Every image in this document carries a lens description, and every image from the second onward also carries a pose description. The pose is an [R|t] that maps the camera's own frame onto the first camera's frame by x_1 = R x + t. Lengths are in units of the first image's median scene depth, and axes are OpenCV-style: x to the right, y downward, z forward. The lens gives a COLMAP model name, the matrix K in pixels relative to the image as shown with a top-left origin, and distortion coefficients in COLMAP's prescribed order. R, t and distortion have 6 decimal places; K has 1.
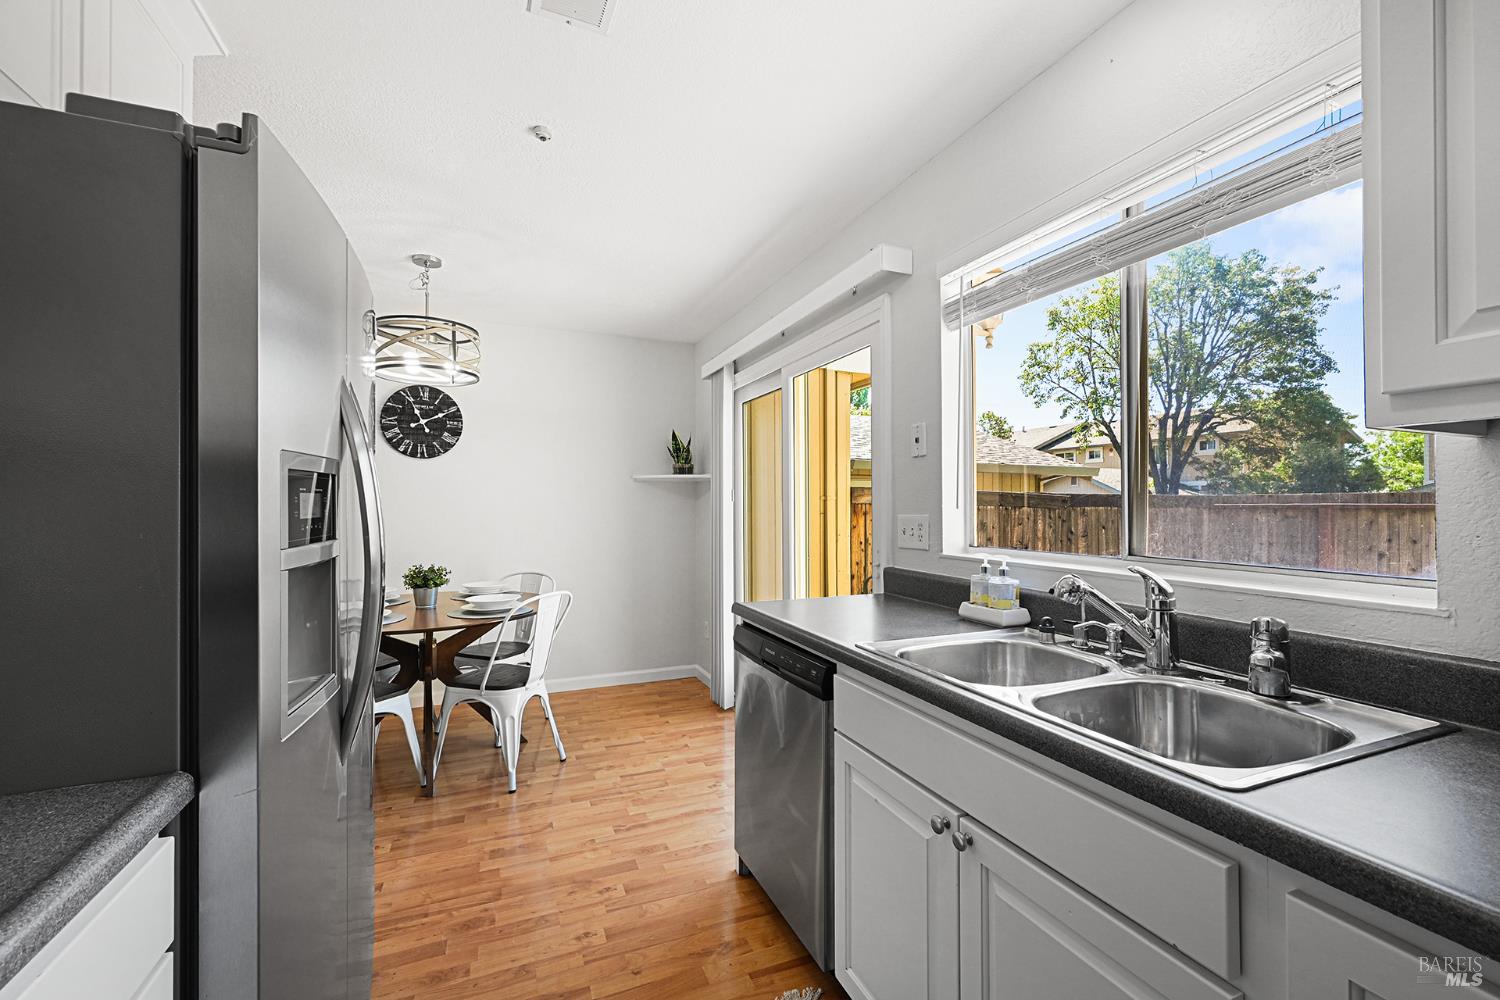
lens RADIAL K [[643.5, 0, 738.6], [0, 643.5, 502.1], [0, 0, 1]] dist [-0.002511, 0.000426]
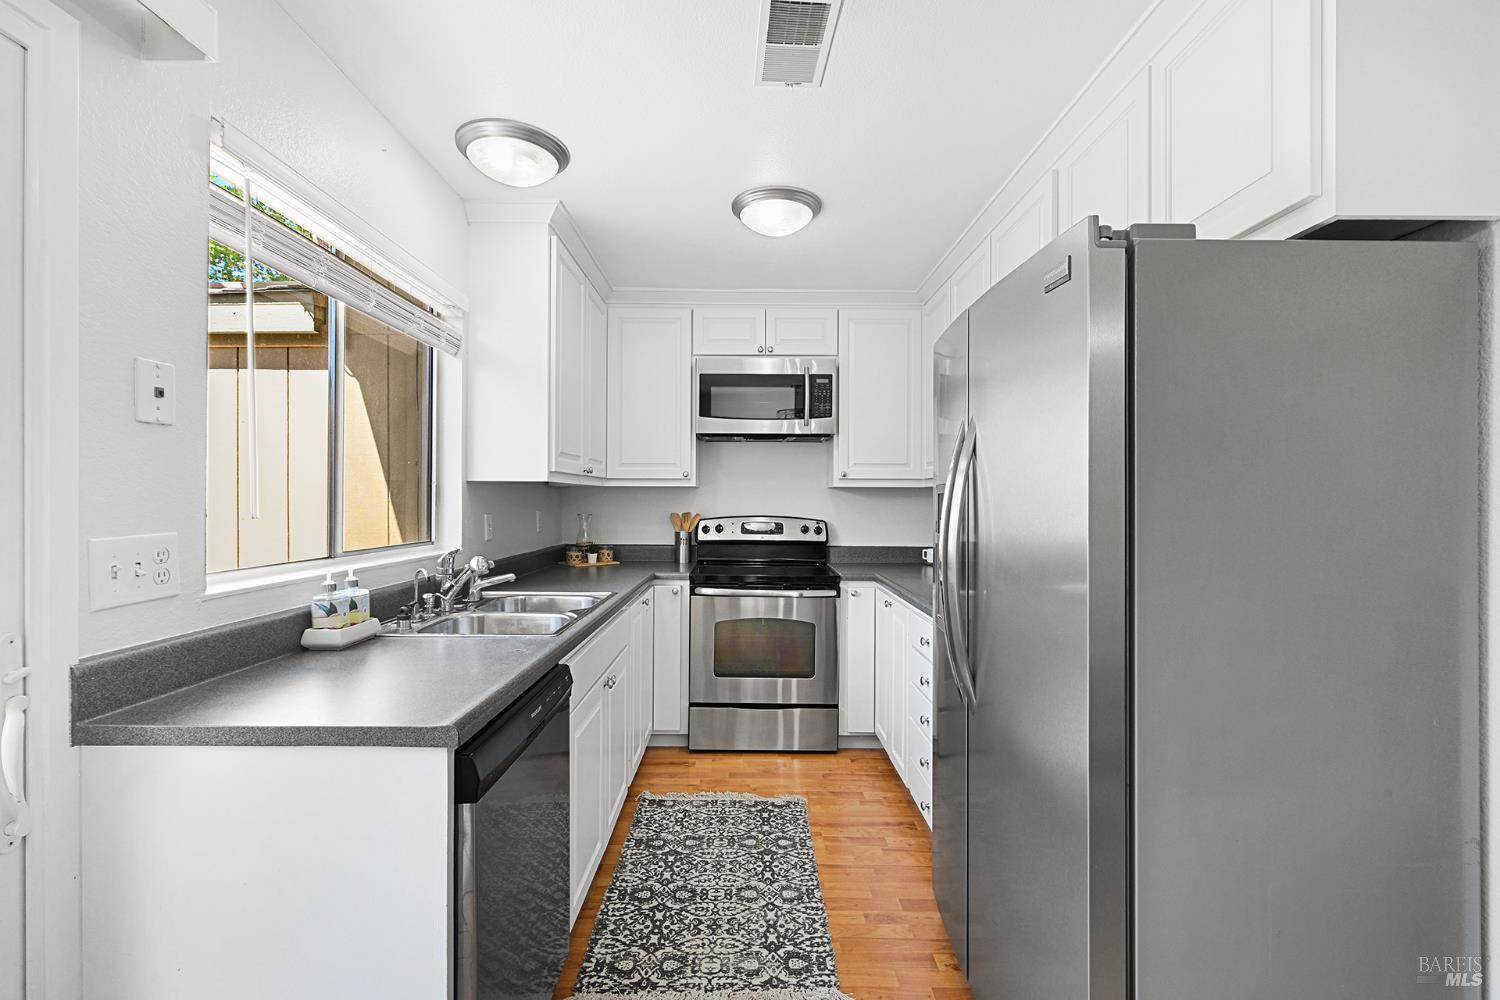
lens RADIAL K [[643.5, 0, 762.3], [0, 643.5, 504.1], [0, 0, 1]] dist [-0.002511, 0.000426]
pose [[-0.933086, -0.005866, 0.359606, -0.143884], [-0.006280, 0.999980, 0.000016, -0.002774], [-0.359599, -0.002243, -0.933104, 0.499939]]
